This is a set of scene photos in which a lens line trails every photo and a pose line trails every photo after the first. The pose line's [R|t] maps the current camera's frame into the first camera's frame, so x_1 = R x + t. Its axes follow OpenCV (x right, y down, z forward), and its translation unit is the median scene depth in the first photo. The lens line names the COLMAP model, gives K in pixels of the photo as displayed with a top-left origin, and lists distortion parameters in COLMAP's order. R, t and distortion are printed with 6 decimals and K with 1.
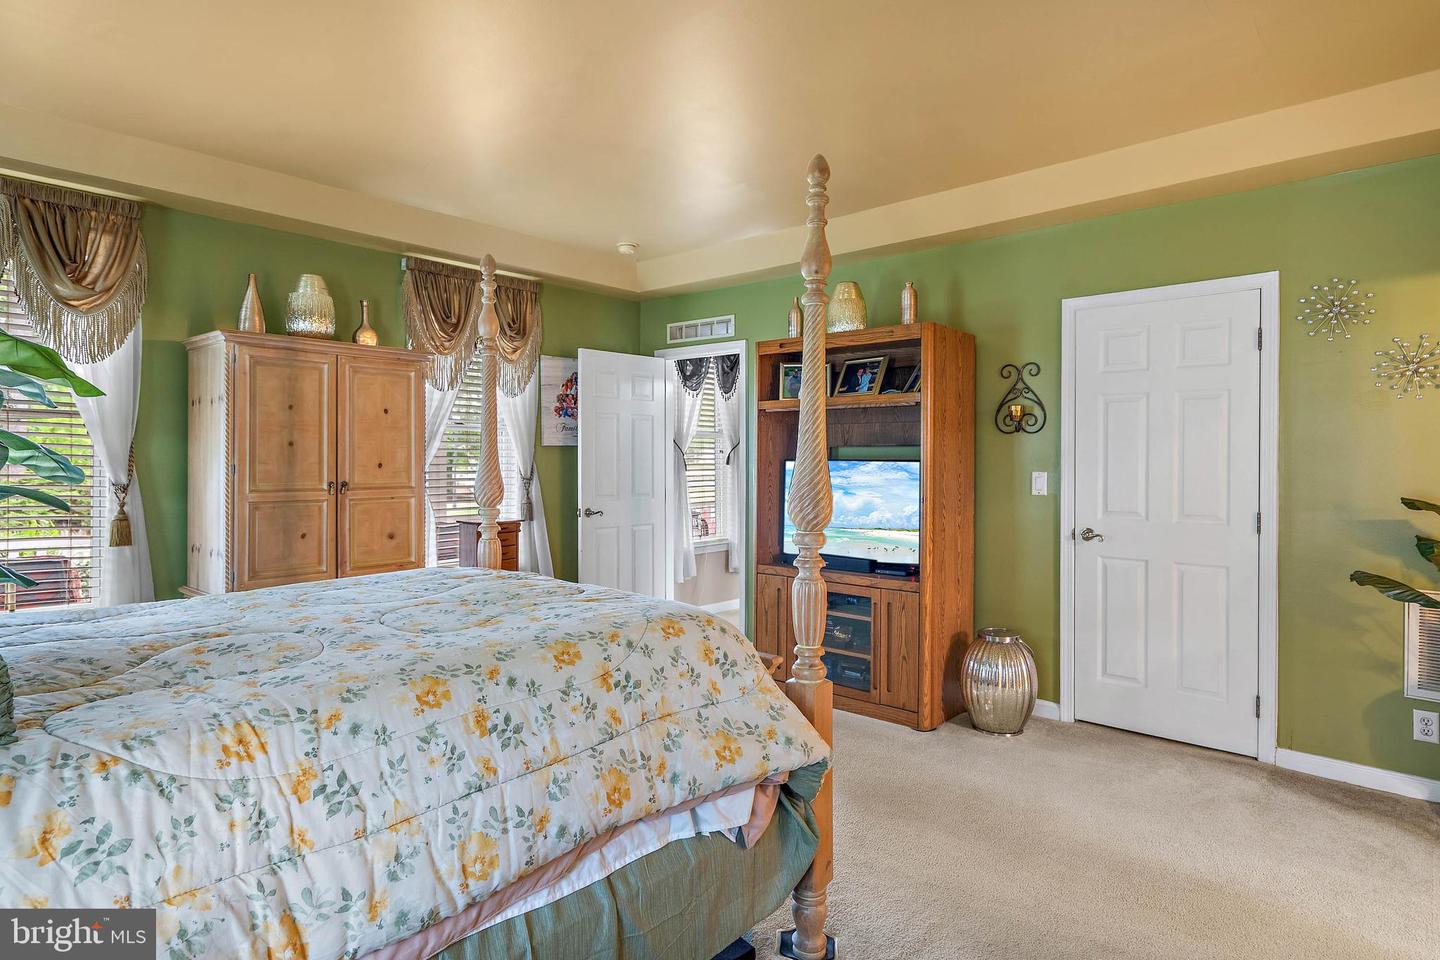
lens RADIAL K [[785.9, 0, 716.6], [0, 785.9, 453.6], [0, 0, 1]] dist [0.000326, 0.000098]
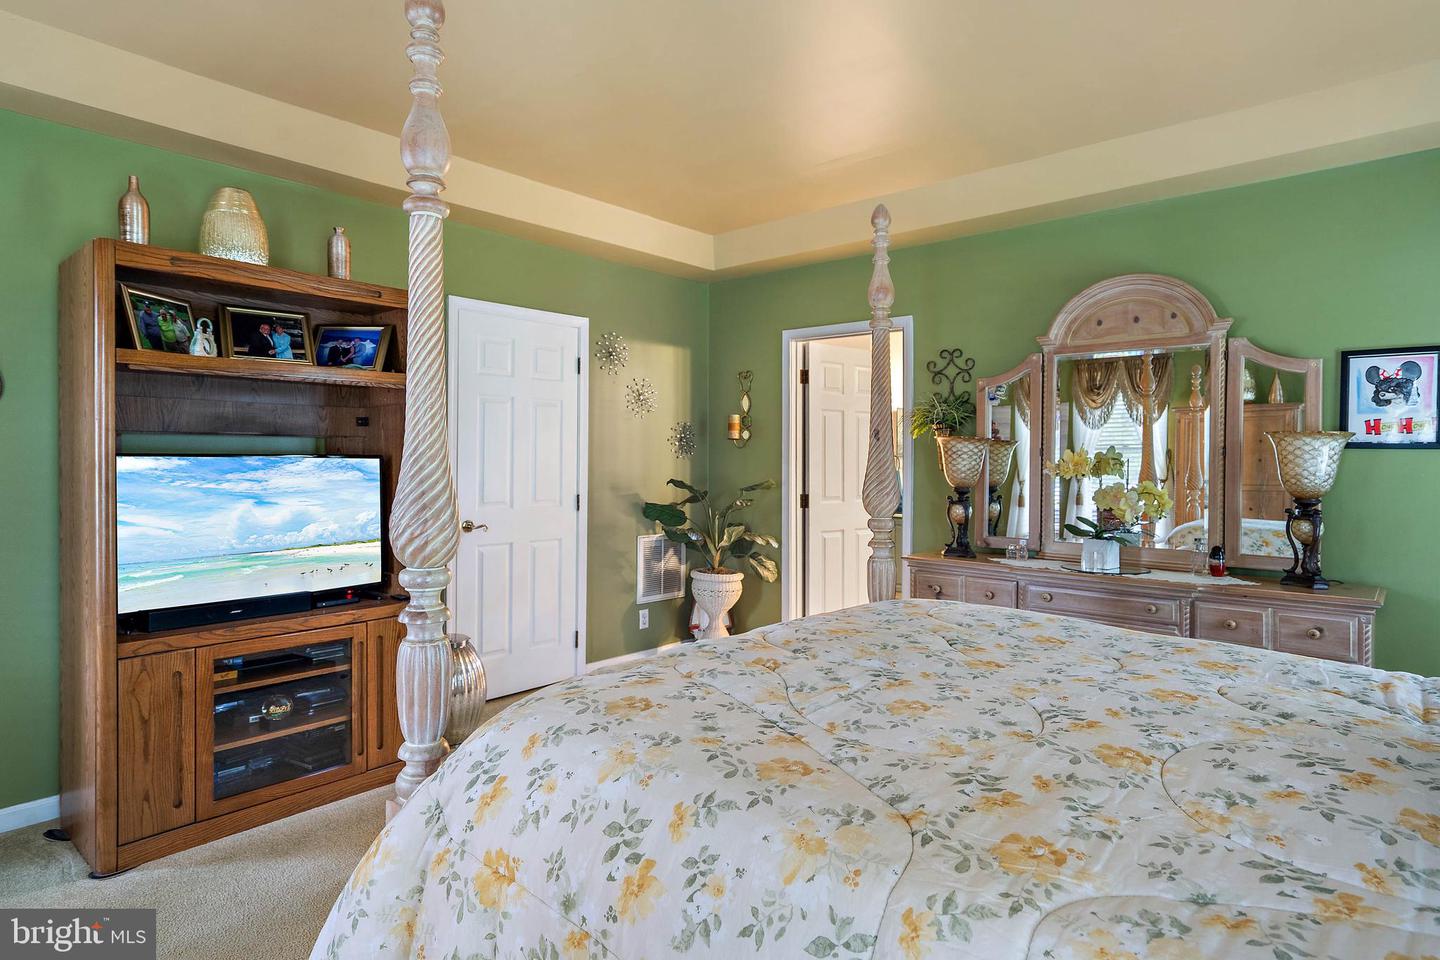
lens RADIAL K [[785.9, 0, 716.6], [0, 785.9, 453.6], [0, 0, 1]] dist [0.000326, 0.000098]
pose [[0.009443, 0.007895, 0.999924, -0.577607], [-0.002199, 0.999967, -0.007875, 0.013770], [-0.999953, -0.002124, 0.009460, 0.667575]]
